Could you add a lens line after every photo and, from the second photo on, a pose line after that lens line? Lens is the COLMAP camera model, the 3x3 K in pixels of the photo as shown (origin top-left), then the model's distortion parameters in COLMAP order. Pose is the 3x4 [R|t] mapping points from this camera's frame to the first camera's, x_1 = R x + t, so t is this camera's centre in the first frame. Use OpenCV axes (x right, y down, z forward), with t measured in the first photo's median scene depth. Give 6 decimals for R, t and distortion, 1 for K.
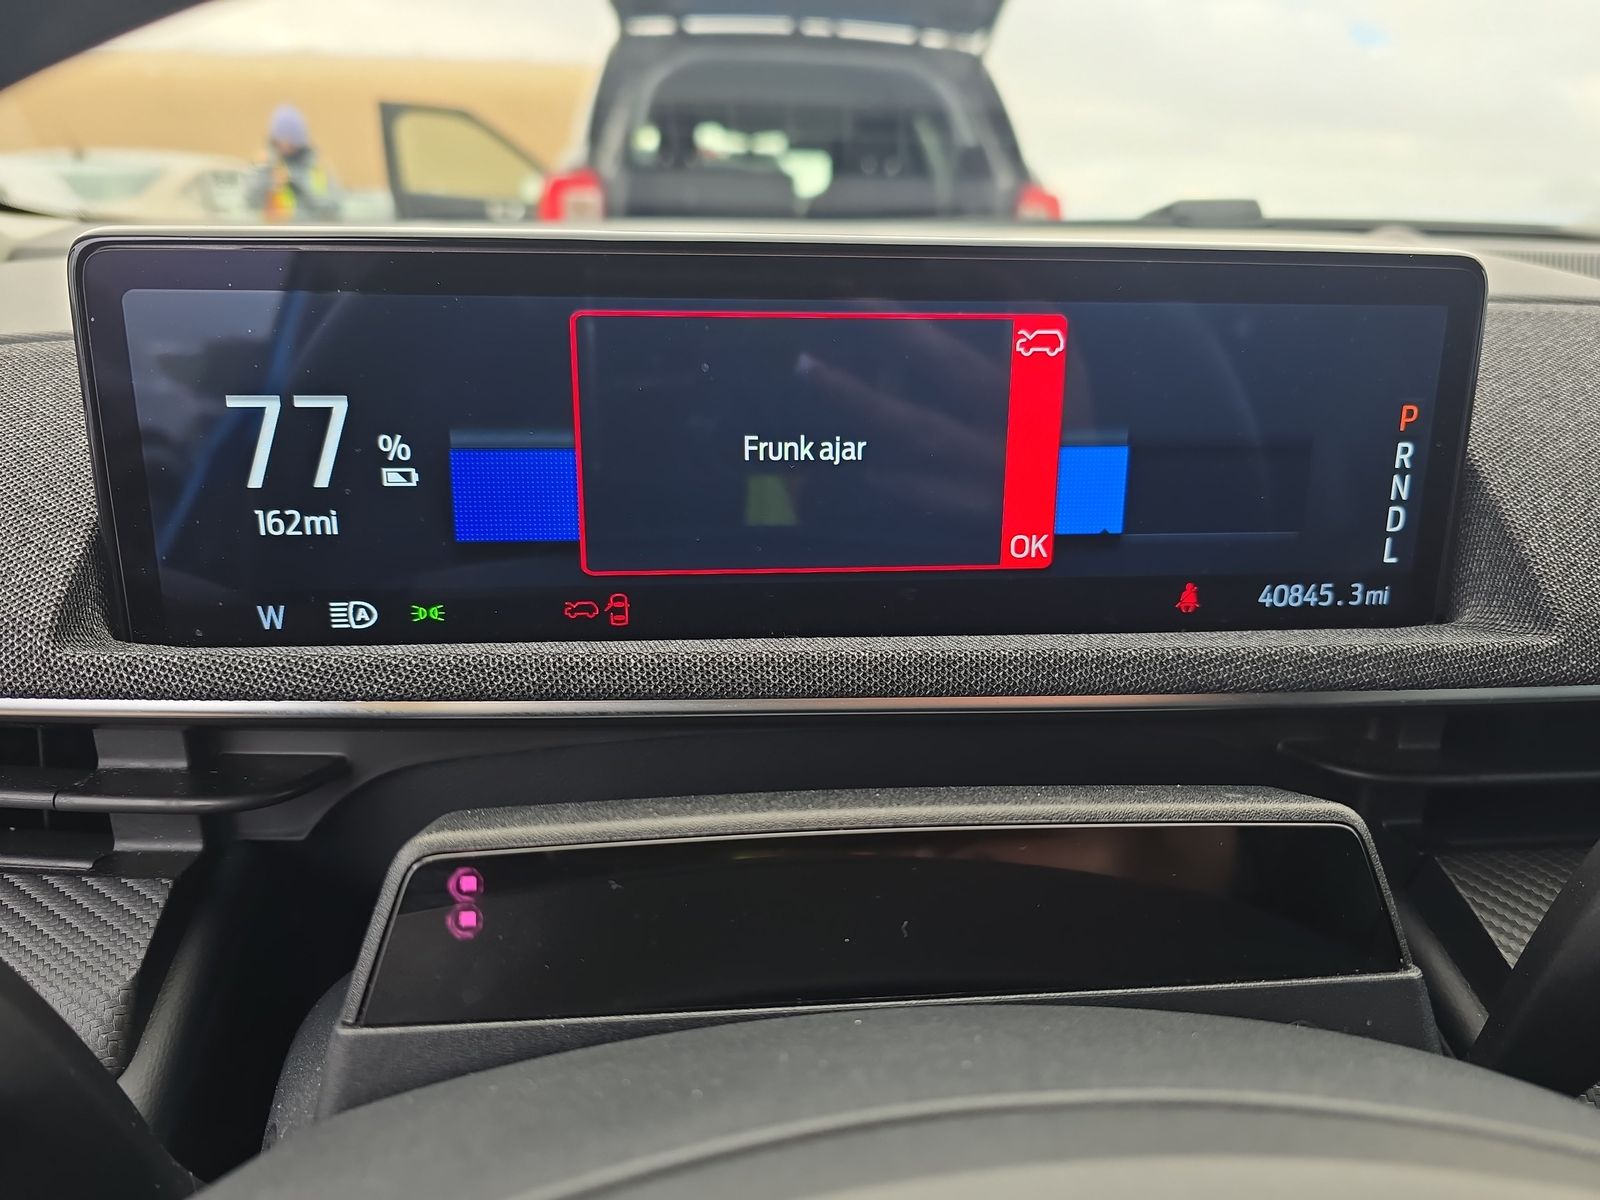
lens RADIAL K [[1075.5, 0, 803.5], [0, 1075.5, 599.4], [0, 0, 1]] dist [0.043657, -0.001025]
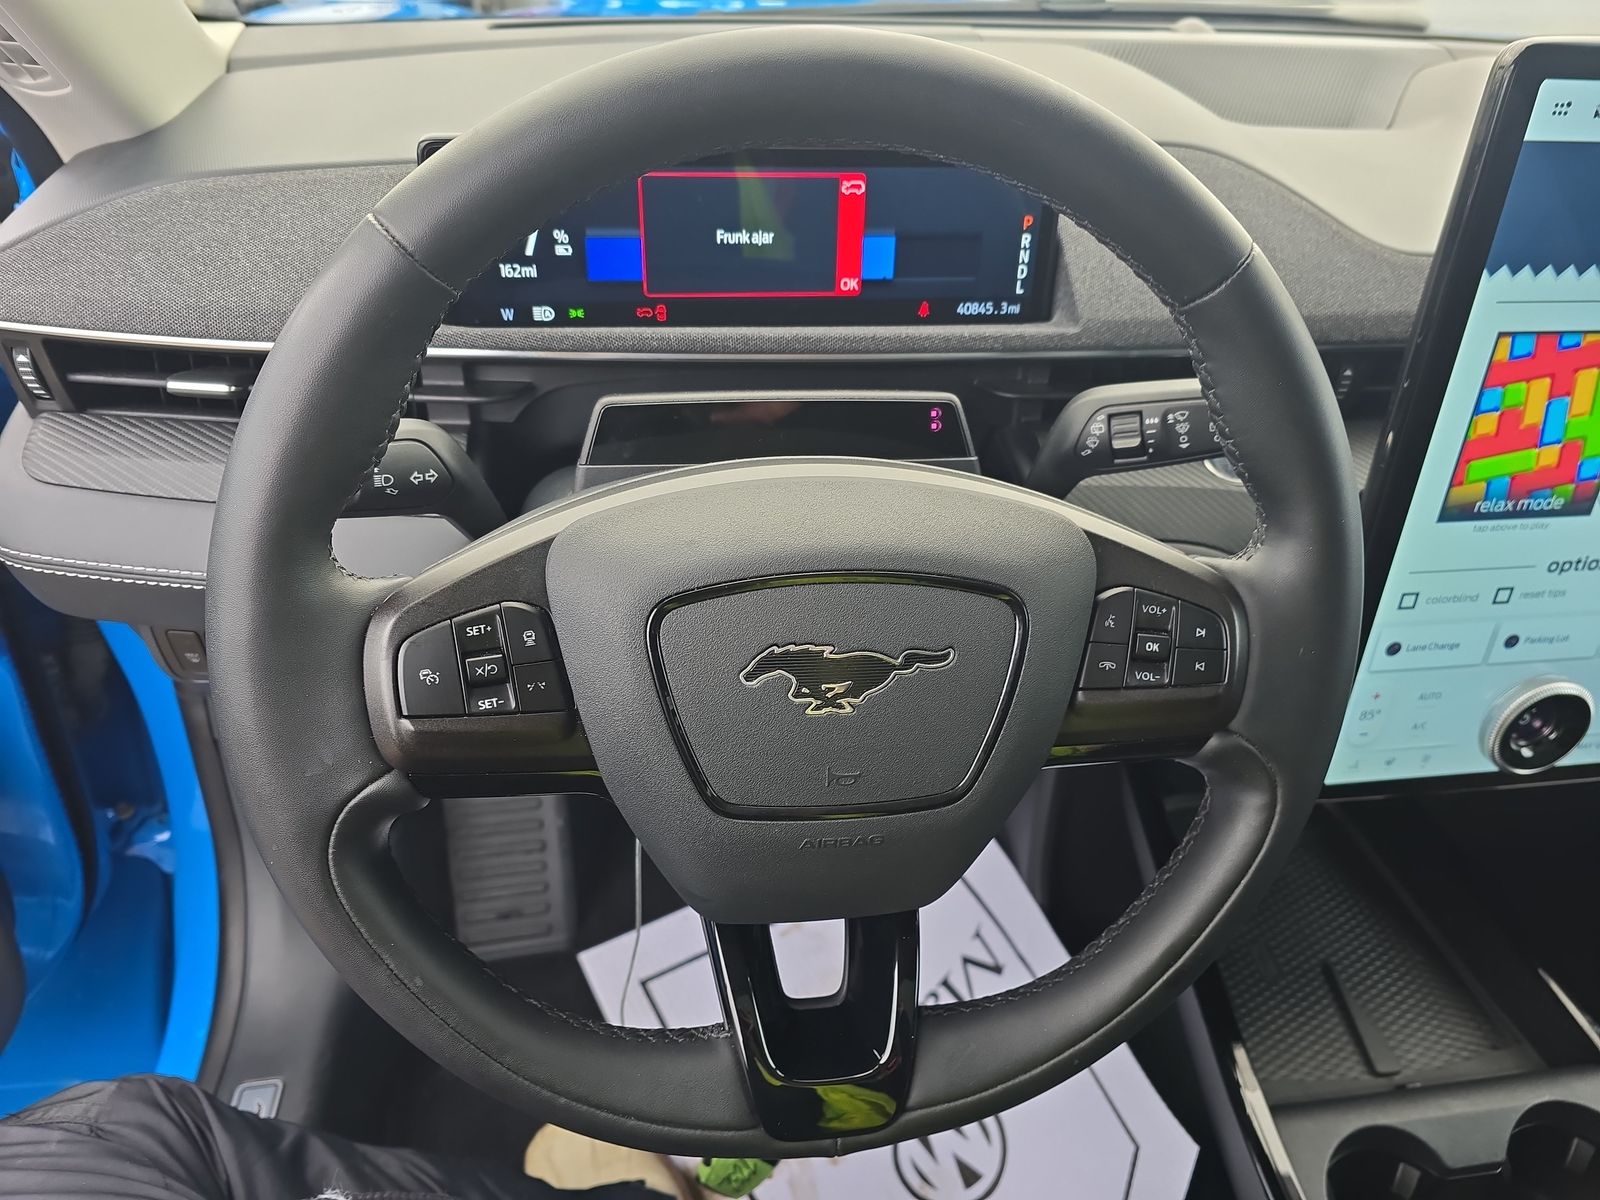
lens RADIAL K [[1075.5, 0, 811.6], [0, 1075.5, 596.2], [0, 0, 1]] dist [0.043657, -0.001025]
pose [[0.999210, -0.000313, 0.039744, 0.047479], [-0.010756, 0.960522, 0.277996, -0.050629], [-0.038262, -0.278204, 0.959760, -1.289328]]
